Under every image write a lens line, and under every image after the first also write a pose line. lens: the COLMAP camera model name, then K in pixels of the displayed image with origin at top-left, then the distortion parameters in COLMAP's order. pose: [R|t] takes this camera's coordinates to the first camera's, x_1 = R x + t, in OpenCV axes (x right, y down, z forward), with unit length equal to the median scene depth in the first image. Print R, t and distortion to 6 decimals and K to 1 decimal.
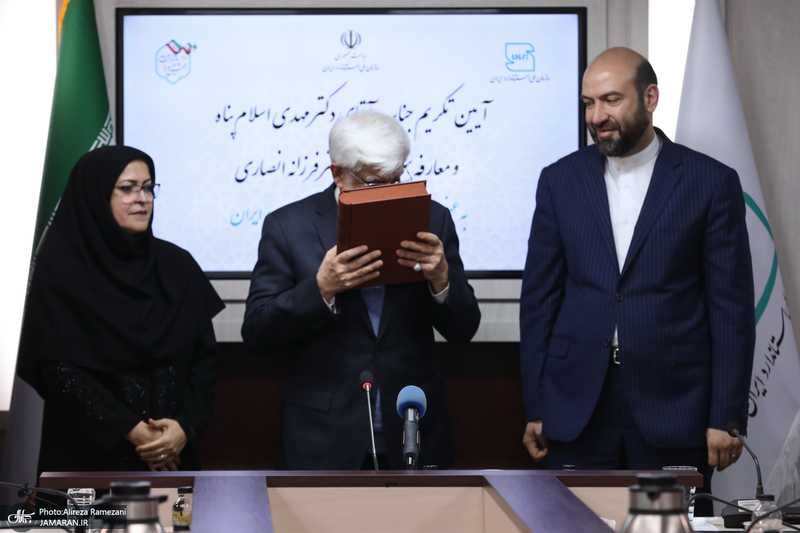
lens RADIAL K [[3627.1, 0, 374.0], [0, 3627.1, 301.5], [0, 0, 1]] dist [0.410899, 0.000000]
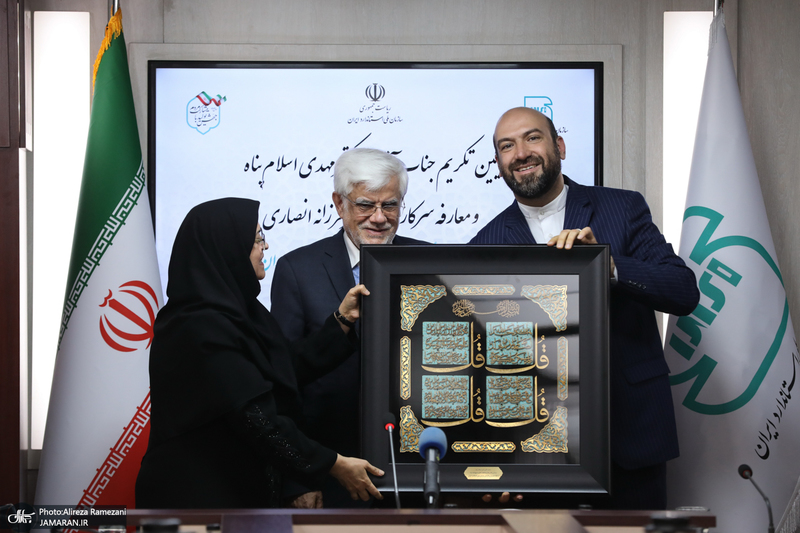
lens RADIAL K [[4116.7, 0, 393.3], [0, 4116.7, 298.4], [0, 0, 1]] dist [0.846371, 0.000000]
pose [[0.999949, 0.003969, -0.009249, 0.009872], [-0.004076, 0.999924, -0.011618, 0.000319], [0.009202, 0.011655, 0.999890, -0.174081]]
